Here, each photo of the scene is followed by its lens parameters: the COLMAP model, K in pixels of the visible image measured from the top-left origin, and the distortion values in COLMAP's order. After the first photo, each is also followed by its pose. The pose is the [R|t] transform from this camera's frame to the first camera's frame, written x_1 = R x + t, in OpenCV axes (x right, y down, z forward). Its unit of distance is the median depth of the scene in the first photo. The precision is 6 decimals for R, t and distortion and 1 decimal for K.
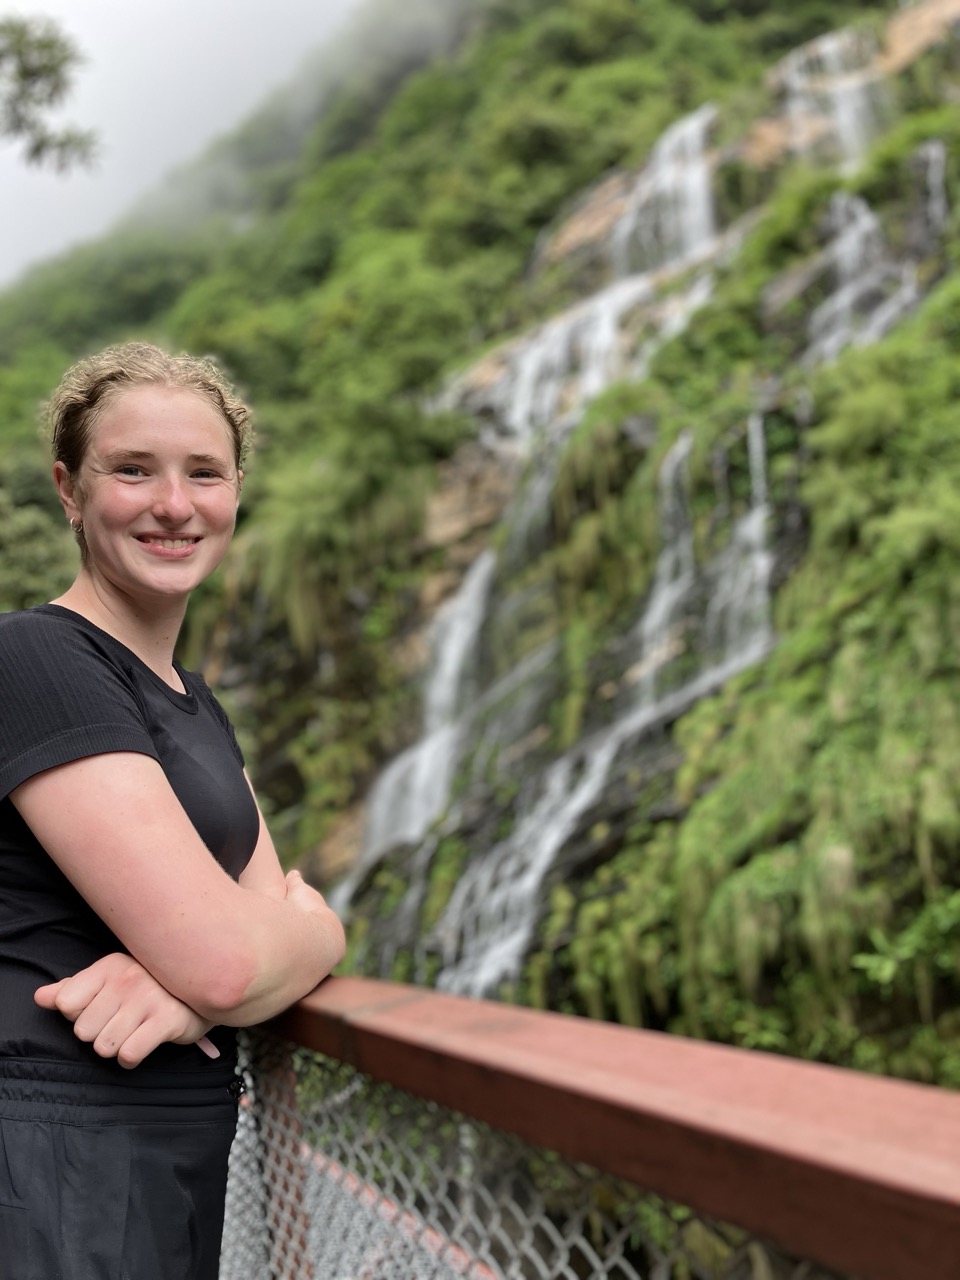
lens RADIAL K [[1045.4, 0, 480.0], [0, 1045.4, 640.0], [0, 0, 1]] dist [0.082791, -0.173187]
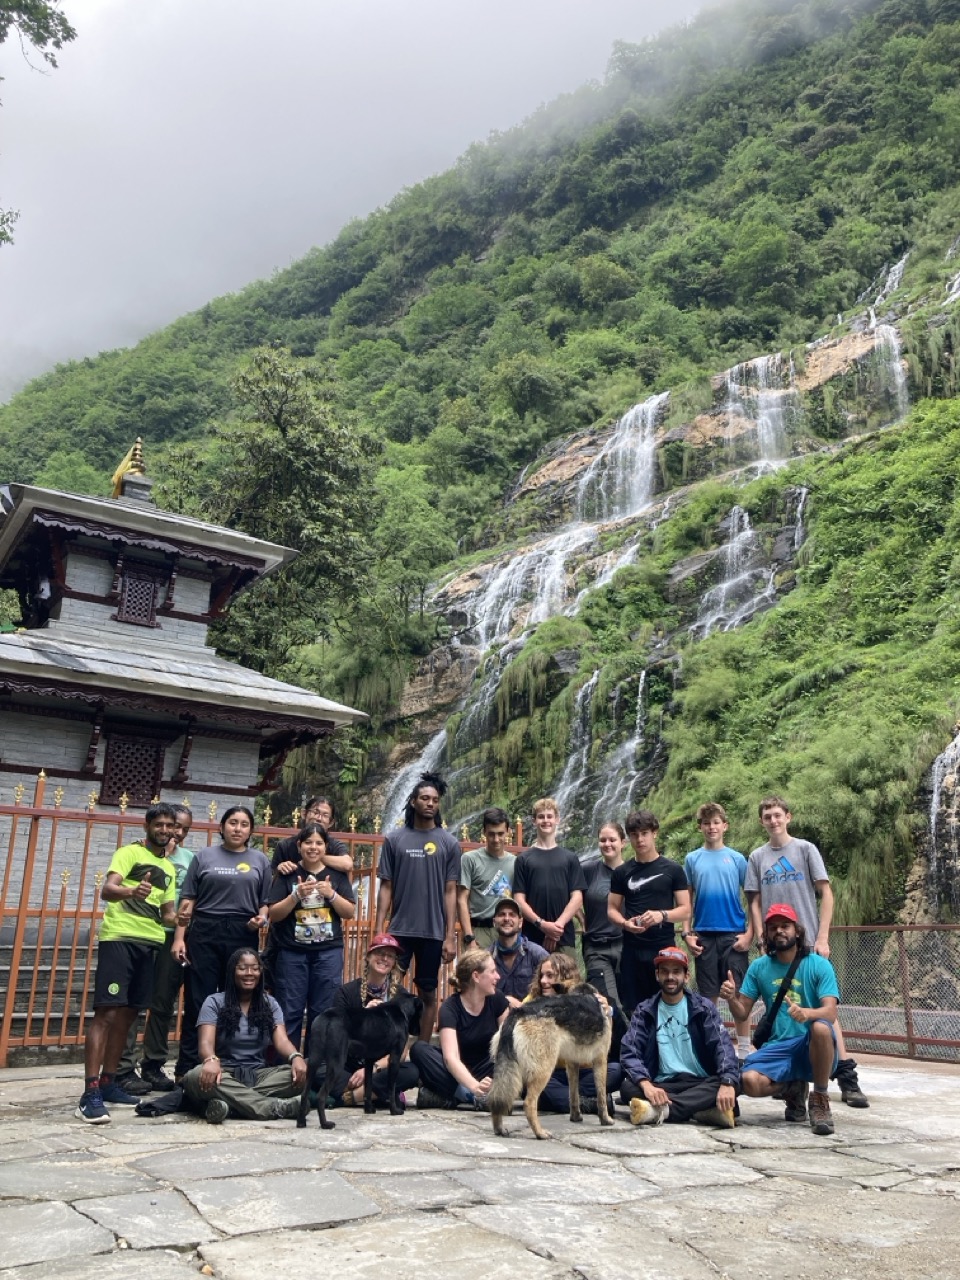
lens RADIAL K [[1029.5, 0, 480.5], [0, 1029.5, 628.2], [0, 0, 1]] dist [0.046760, -0.051022]
pose [[0.988363, 0.147607, 0.036747, -0.011141], [-0.141416, 0.980638, -0.135462, -0.039400], [-0.056031, 0.128689, 0.990101, -0.286346]]
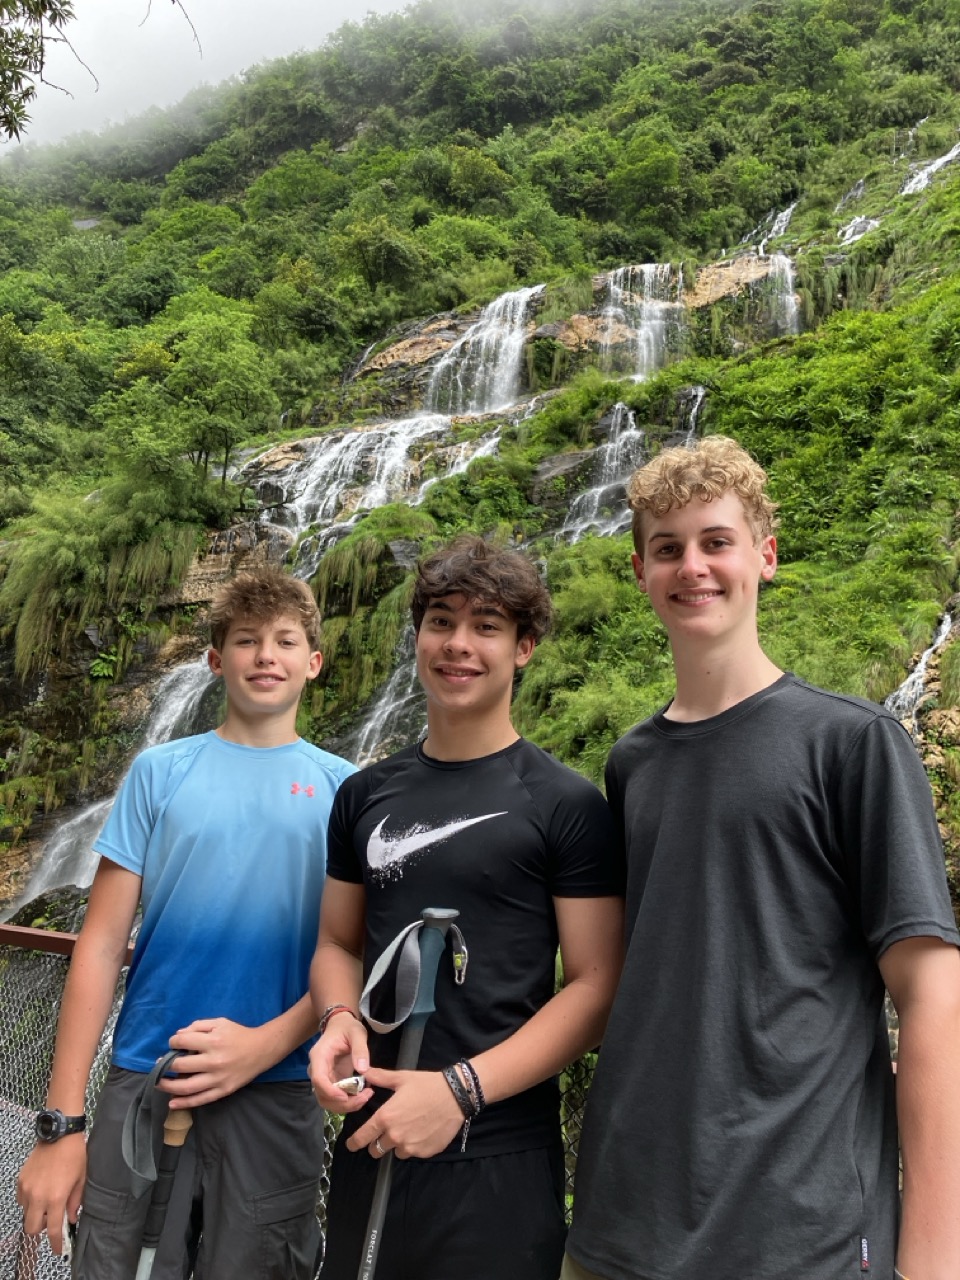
lens RADIAL K [[1045.4, 0, 480.0], [0, 1045.4, 640.0], [0, 0, 1]] dist [0.082791, -0.173187]
pose [[0.942520, 0.251554, 0.219946, 0.011265], [-0.232172, 0.966394, -0.110362, -0.010256], [-0.240317, 0.052953, 0.969249, -0.058251]]
